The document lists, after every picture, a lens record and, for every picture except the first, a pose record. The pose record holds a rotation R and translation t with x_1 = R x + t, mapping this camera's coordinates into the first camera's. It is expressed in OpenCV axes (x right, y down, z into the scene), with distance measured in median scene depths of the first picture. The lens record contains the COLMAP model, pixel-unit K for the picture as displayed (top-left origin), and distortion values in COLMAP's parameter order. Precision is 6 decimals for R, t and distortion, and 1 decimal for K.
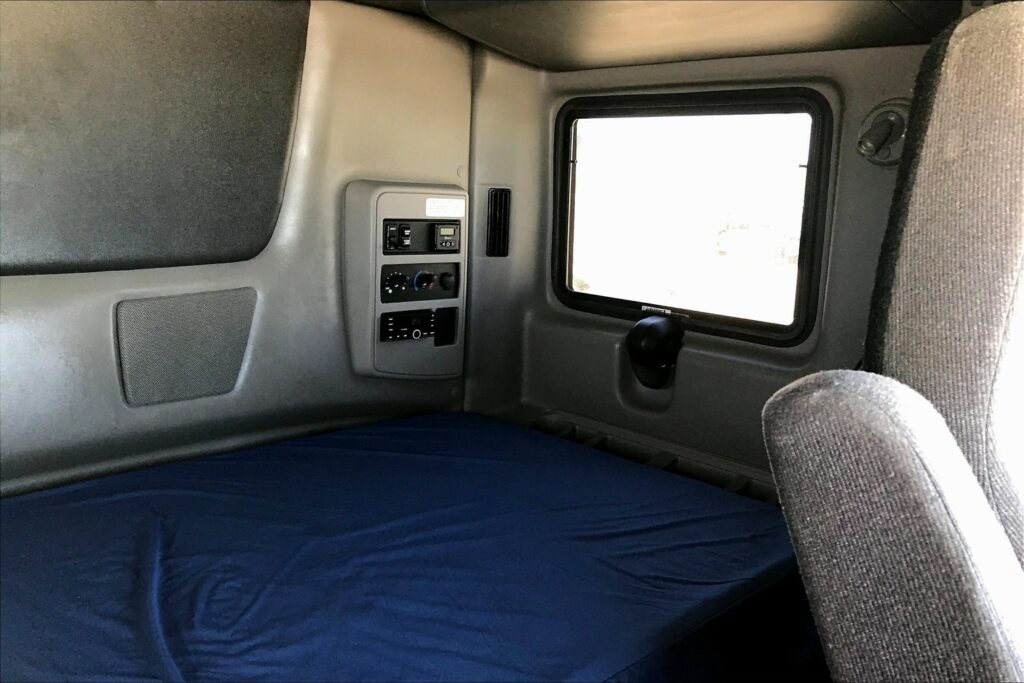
lens RADIAL K [[851.4, 0, 511.1], [0, 851.4, 336.3], [0, 0, 1]] dist [0.055776, -0.060804]
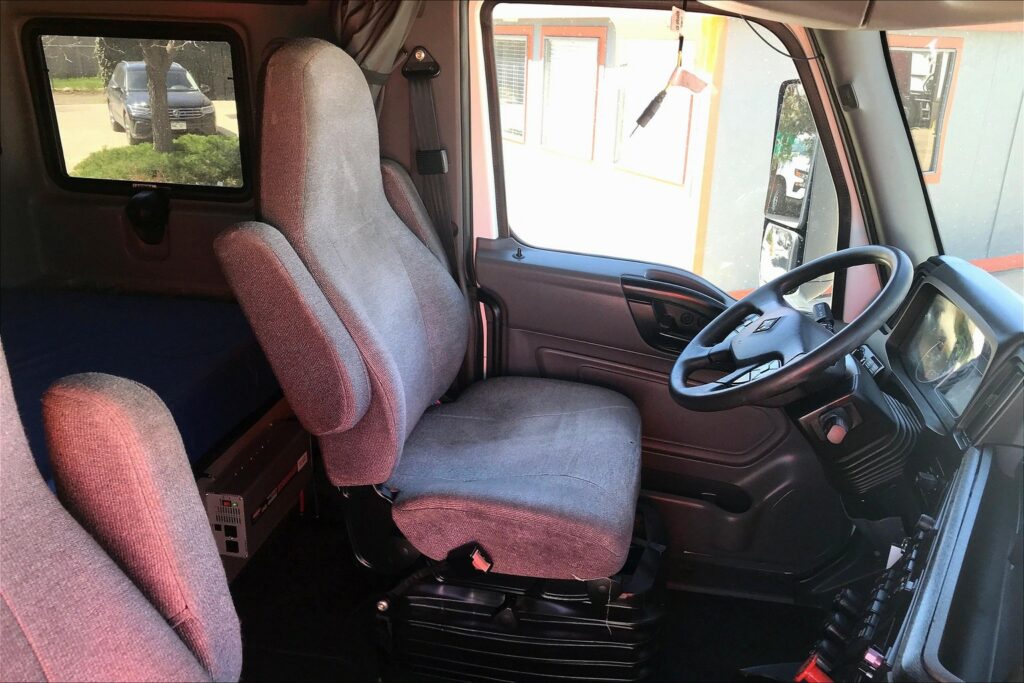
lens RADIAL K [[851.4, 0, 511.1], [0, 851.4, 336.3], [0, 0, 1]] dist [0.055776, -0.060804]
pose [[0.833594, -0.206639, 0.512271, -0.105797], [0.109485, 0.970802, 0.213441, -0.030102], [-0.541419, -0.121836, 0.831878, -0.544495]]
